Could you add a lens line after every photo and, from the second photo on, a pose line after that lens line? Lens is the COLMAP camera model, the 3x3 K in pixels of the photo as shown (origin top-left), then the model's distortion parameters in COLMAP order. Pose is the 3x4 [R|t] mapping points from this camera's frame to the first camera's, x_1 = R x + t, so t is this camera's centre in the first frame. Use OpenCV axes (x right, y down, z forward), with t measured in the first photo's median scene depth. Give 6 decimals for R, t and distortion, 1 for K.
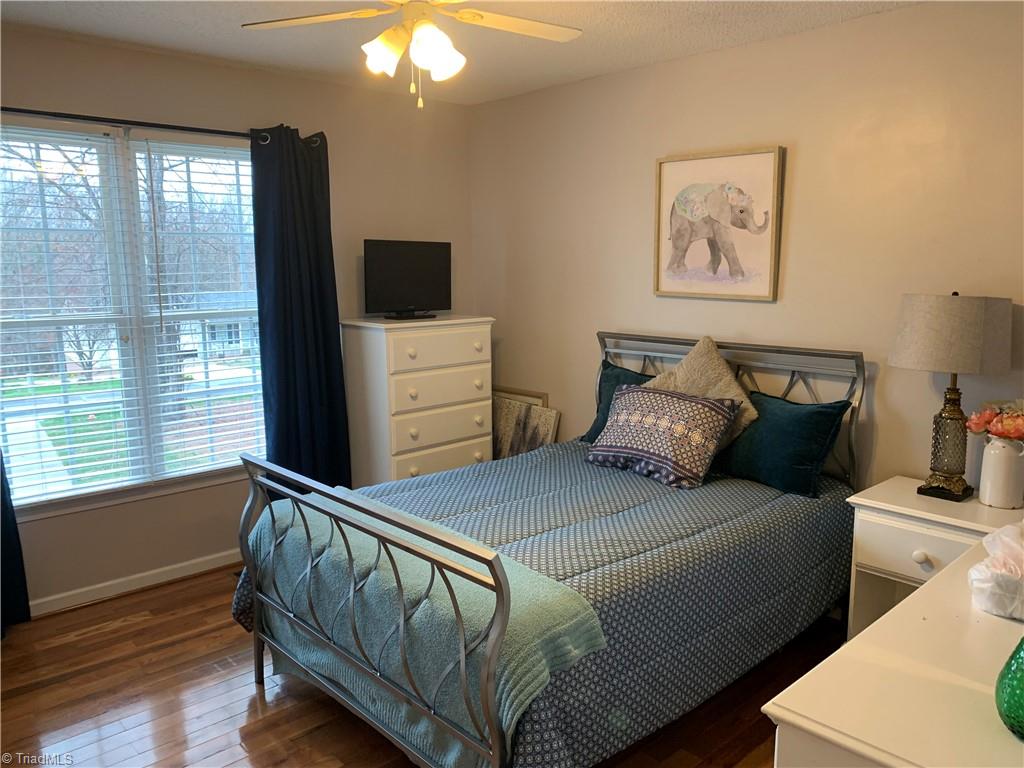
lens RADIAL K [[789.8, 0, 513.3], [0, 789.8, 385.5], [0, 0, 1]] dist [0.015214, -0.003319]
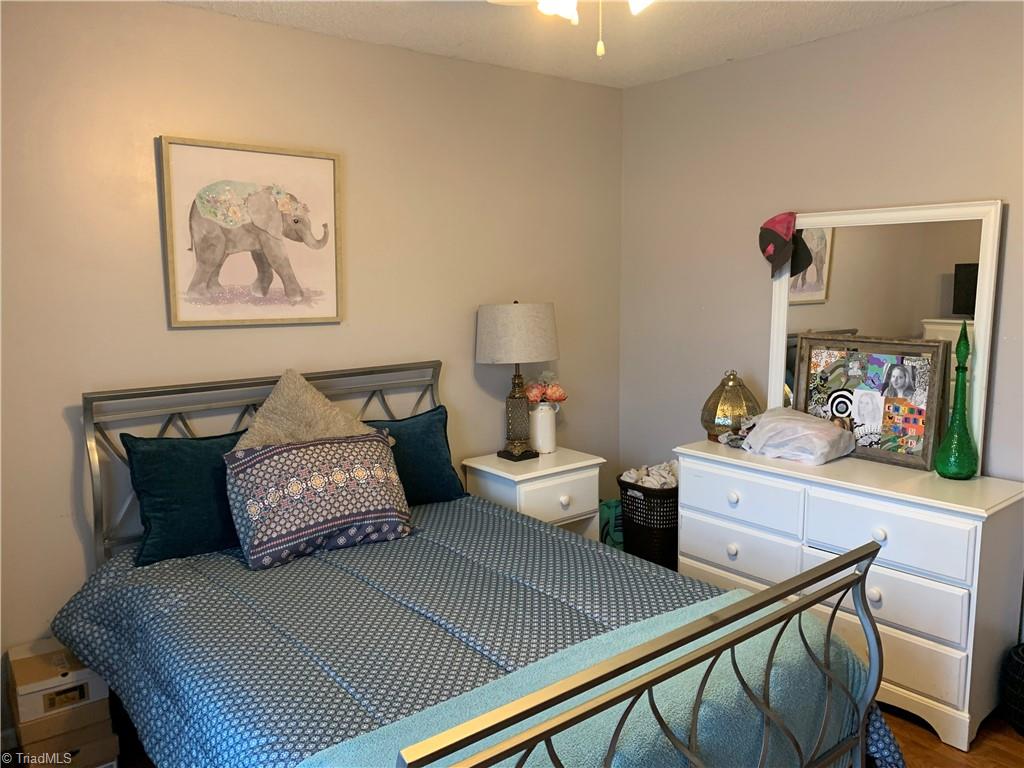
lens RADIAL K [[789.8, 0, 512.7], [0, 789.8, 380.6], [0, 0, 1]] dist [0.015214, -0.003319]
pose [[0.047321, -0.129850, 0.990404, -0.566762], [0.167868, 0.978446, 0.120262, -0.111883], [-0.984673, 0.160566, 0.068099, 0.722230]]
